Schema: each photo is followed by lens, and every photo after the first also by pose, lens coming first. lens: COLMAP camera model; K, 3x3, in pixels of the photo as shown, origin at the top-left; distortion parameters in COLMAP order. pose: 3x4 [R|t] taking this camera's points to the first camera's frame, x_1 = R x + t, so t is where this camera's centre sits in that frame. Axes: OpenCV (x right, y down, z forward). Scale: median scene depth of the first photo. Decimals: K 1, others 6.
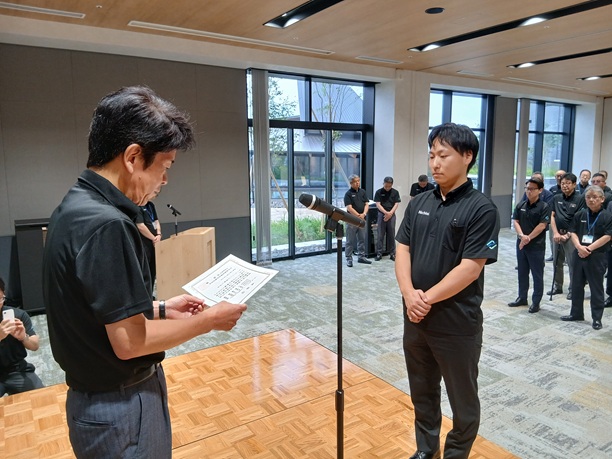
lens RADIAL K [[462.7, 0, 306.9], [0, 462.7, 225.3], [0, 0, 1]] dist [0.030441, -0.080459]
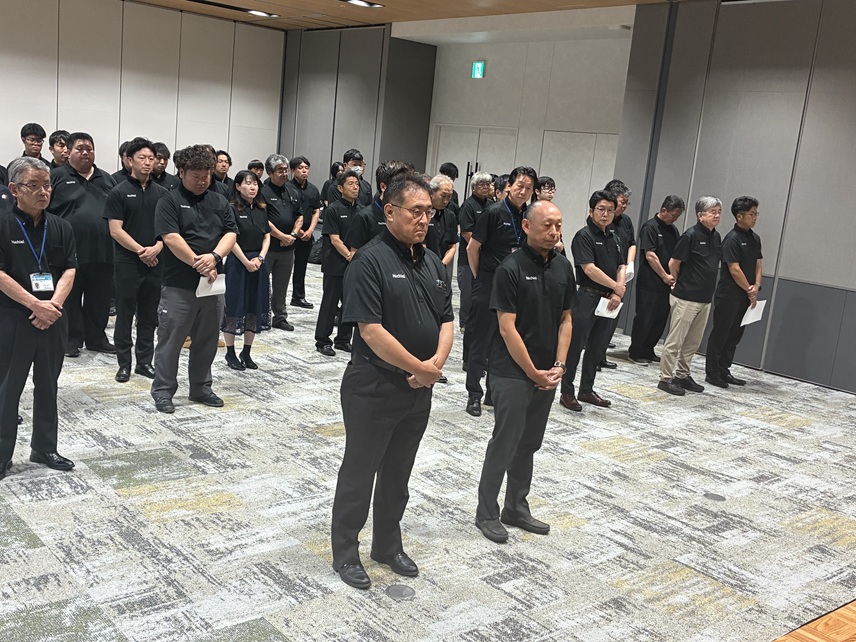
lens RADIAL K [[917.9, 0, 424.3], [0, 917.9, 328.0], [0, 0, 1]] dist [0.014288, 0.008433]
pose [[-0.106025, -0.186843, 0.976652, -0.236565], [0.043625, 0.980368, 0.192290, -0.063544], [-0.993406, 0.062994, -0.095792, 0.580876]]
